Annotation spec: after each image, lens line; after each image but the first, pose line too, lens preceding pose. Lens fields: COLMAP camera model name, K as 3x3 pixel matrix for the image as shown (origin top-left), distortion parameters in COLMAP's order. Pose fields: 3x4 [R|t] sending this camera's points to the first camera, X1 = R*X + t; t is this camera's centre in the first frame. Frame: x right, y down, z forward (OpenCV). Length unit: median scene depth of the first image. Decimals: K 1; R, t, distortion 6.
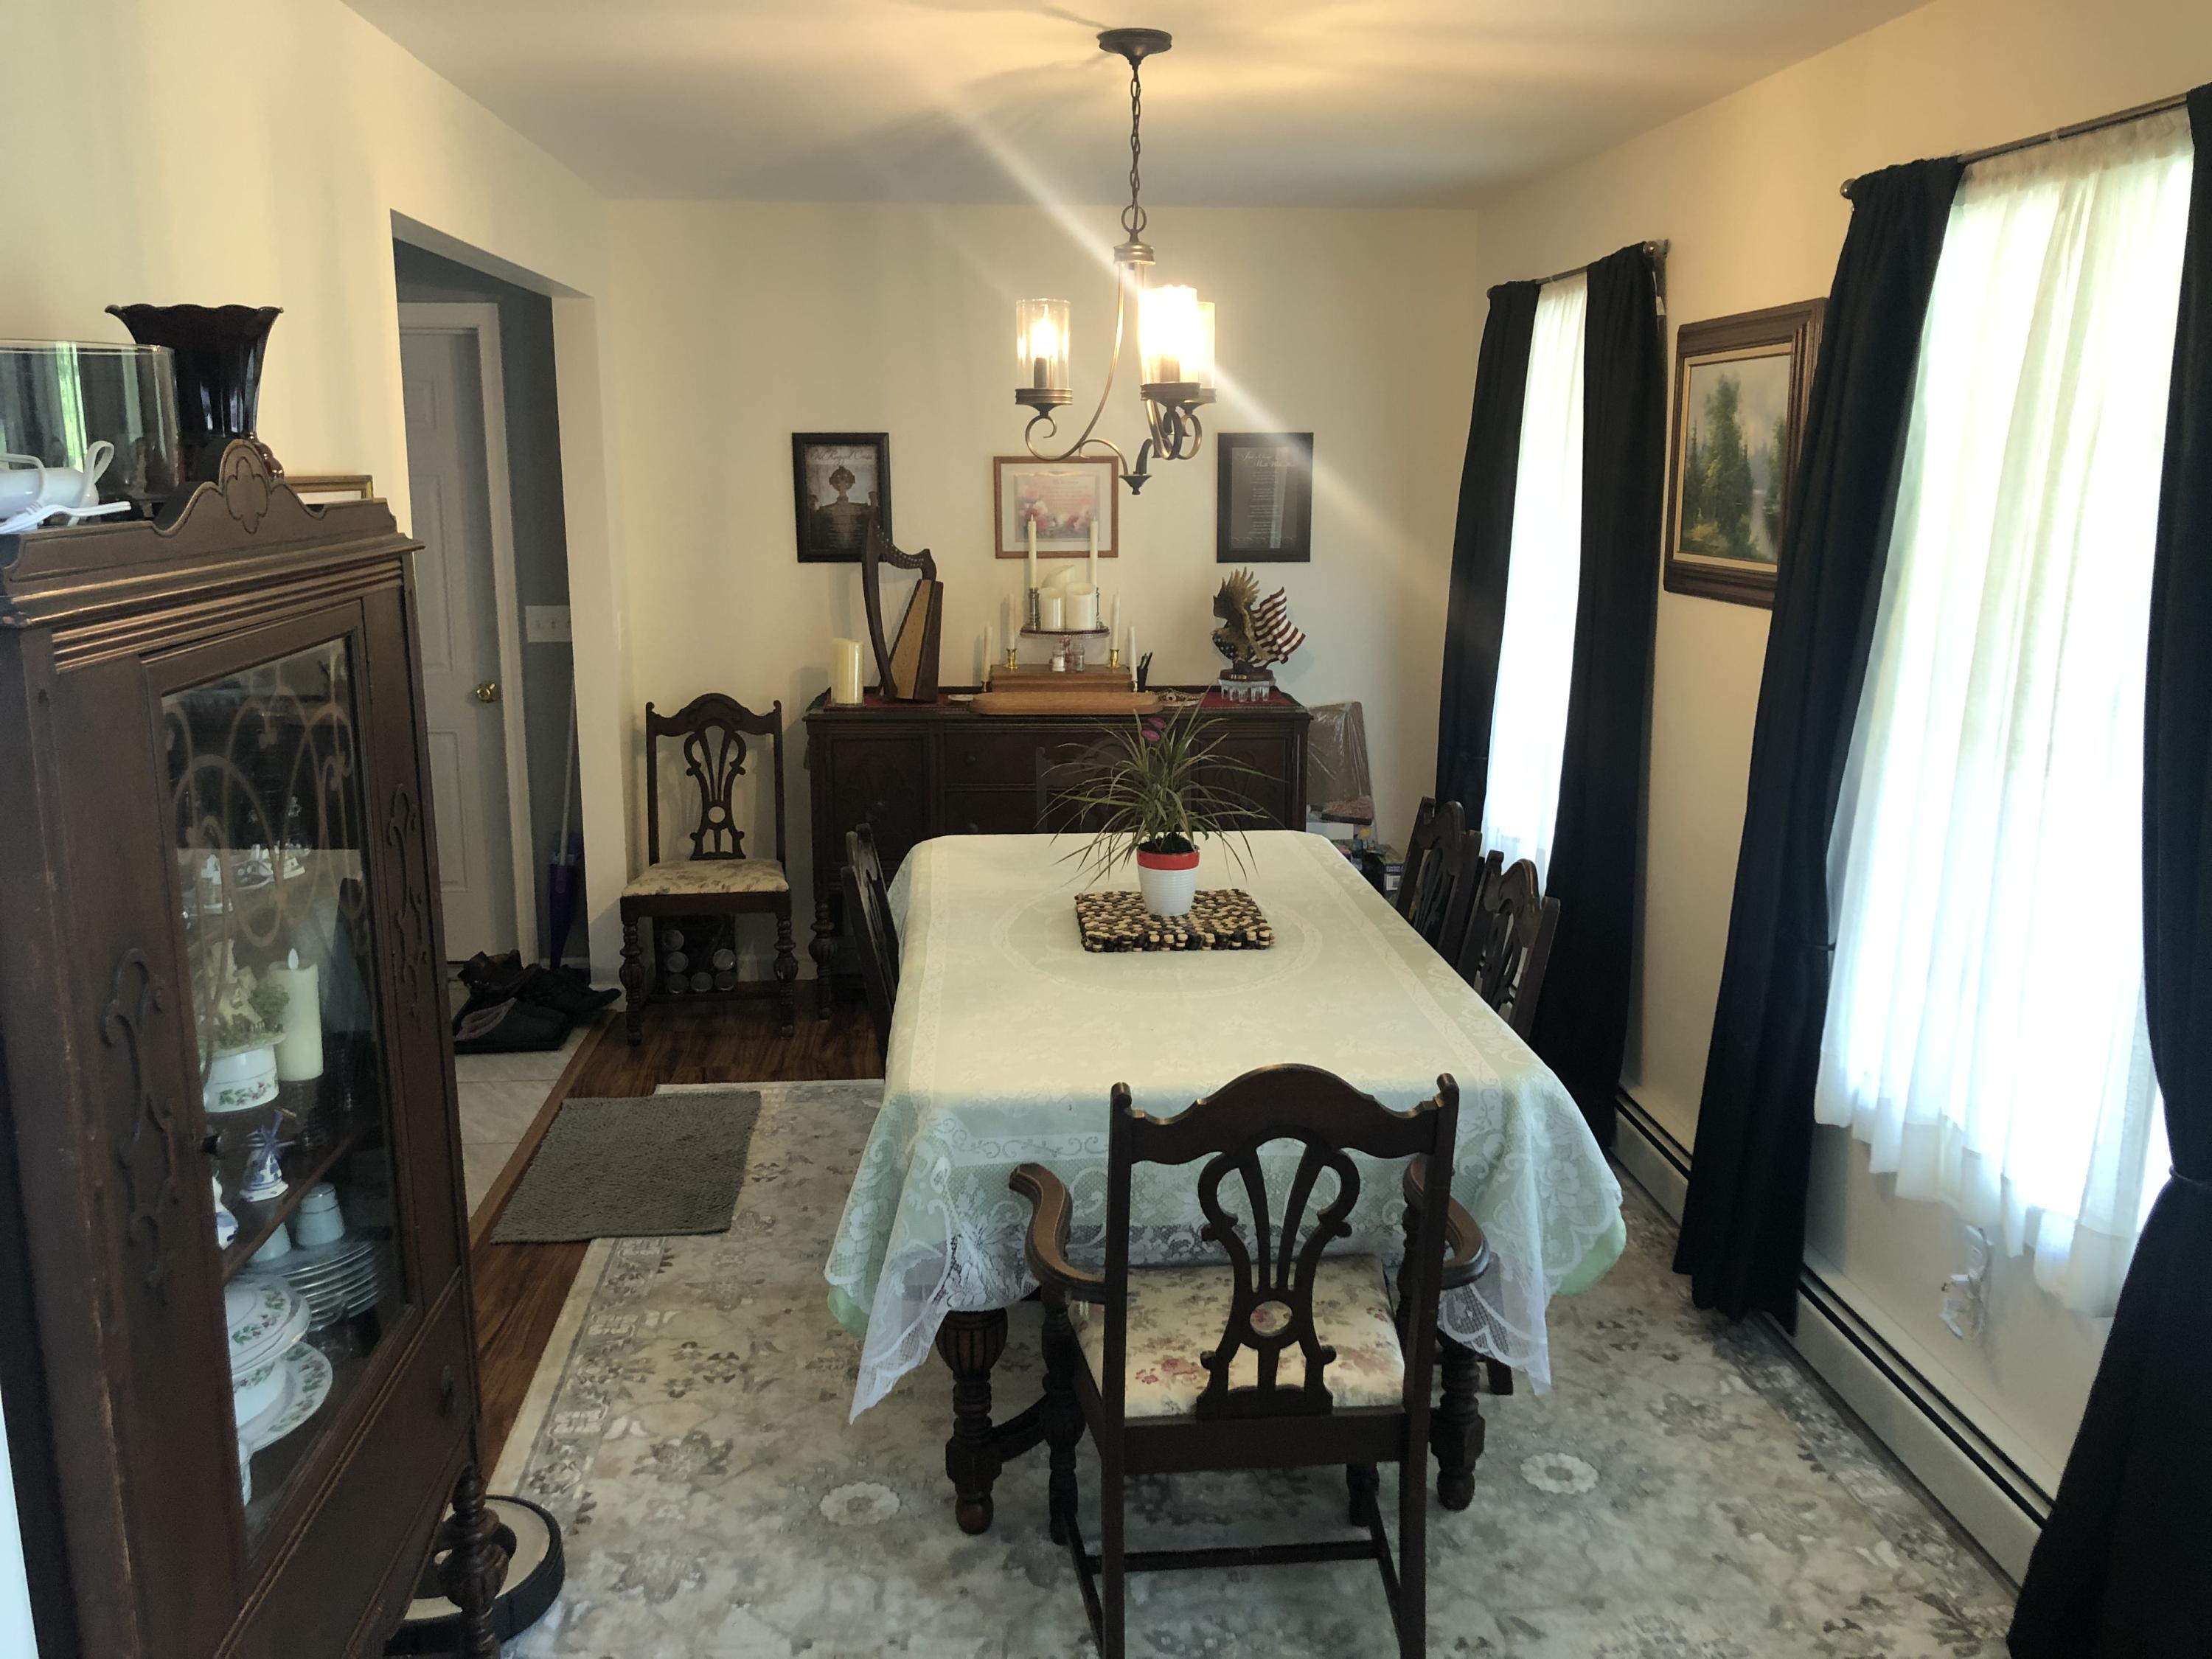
lens RADIAL K [[1820.1, 0, 1110.0], [0, 1820.1, 826.8], [0, 0, 1]] dist [0.088884, -0.102948]
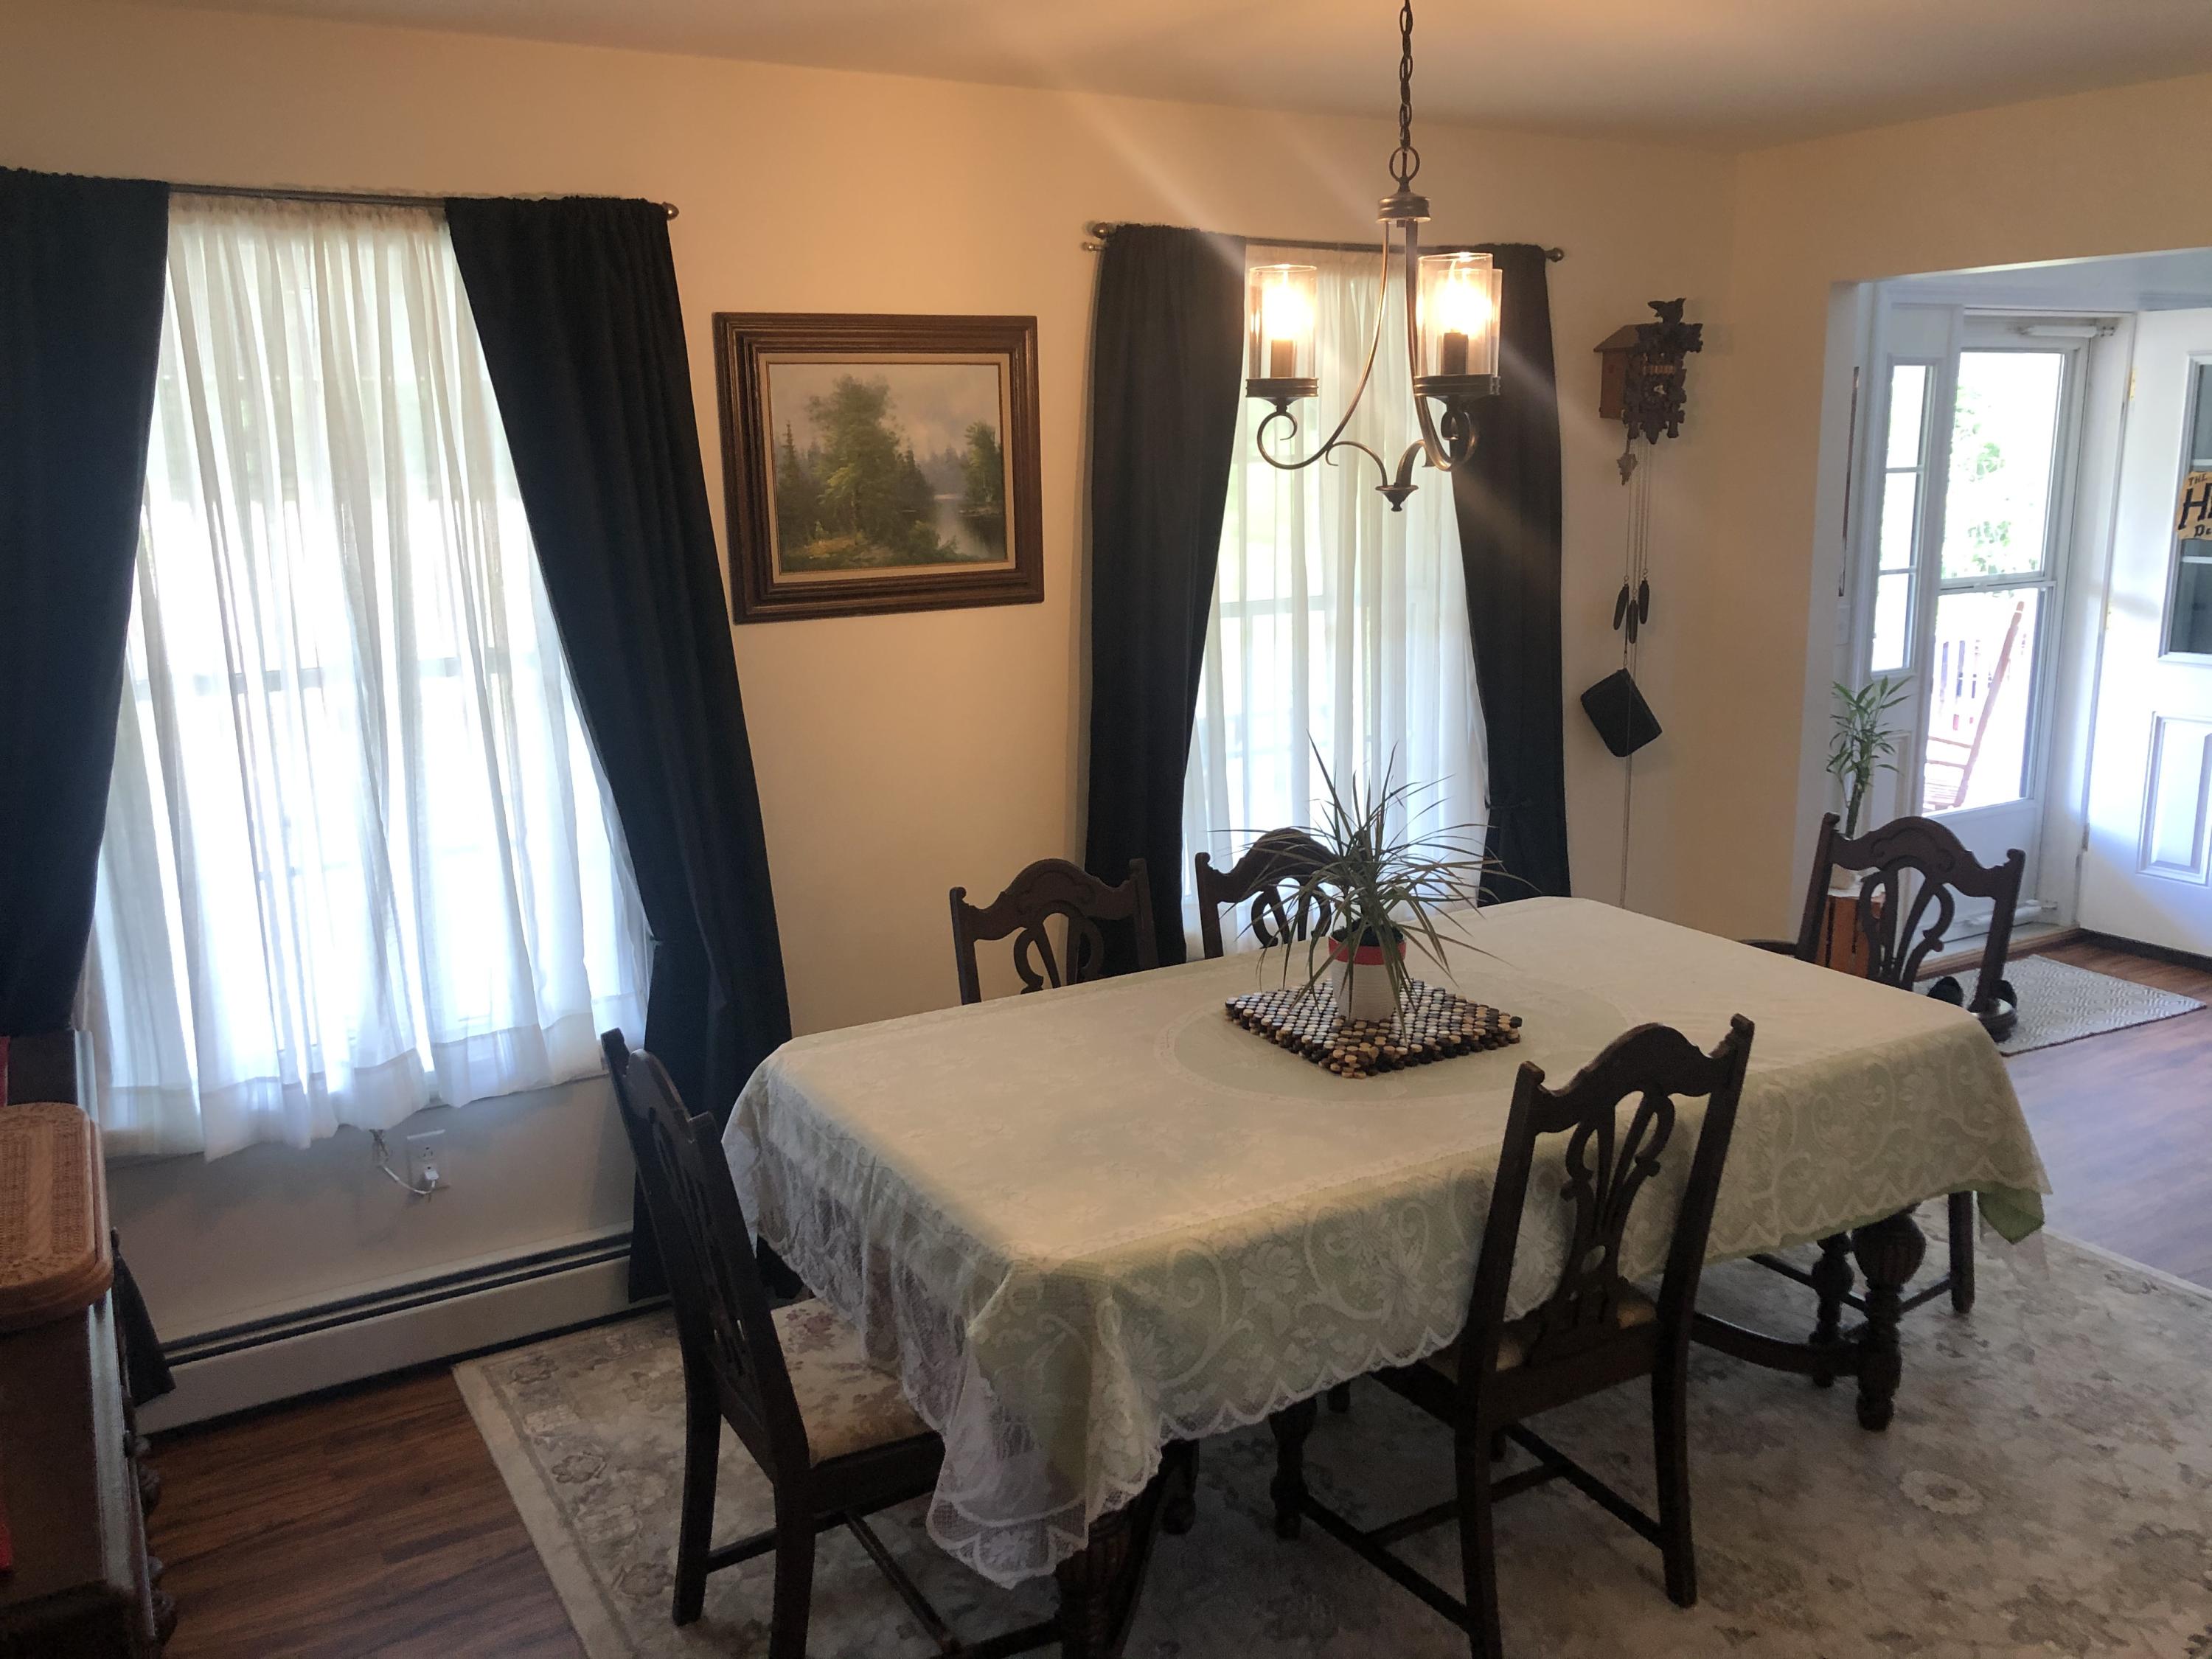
lens RADIAL K [[1820.1, 0, 1110.0], [0, 1820.1, 826.8], [0, 0, 1]] dist [0.088884, -0.102948]
pose [[-0.429007, -0.191196, 0.882835, -0.643532], [0.198908, 0.933358, 0.298795, -0.306559], [-0.881129, 0.303789, -0.362387, 1.392246]]
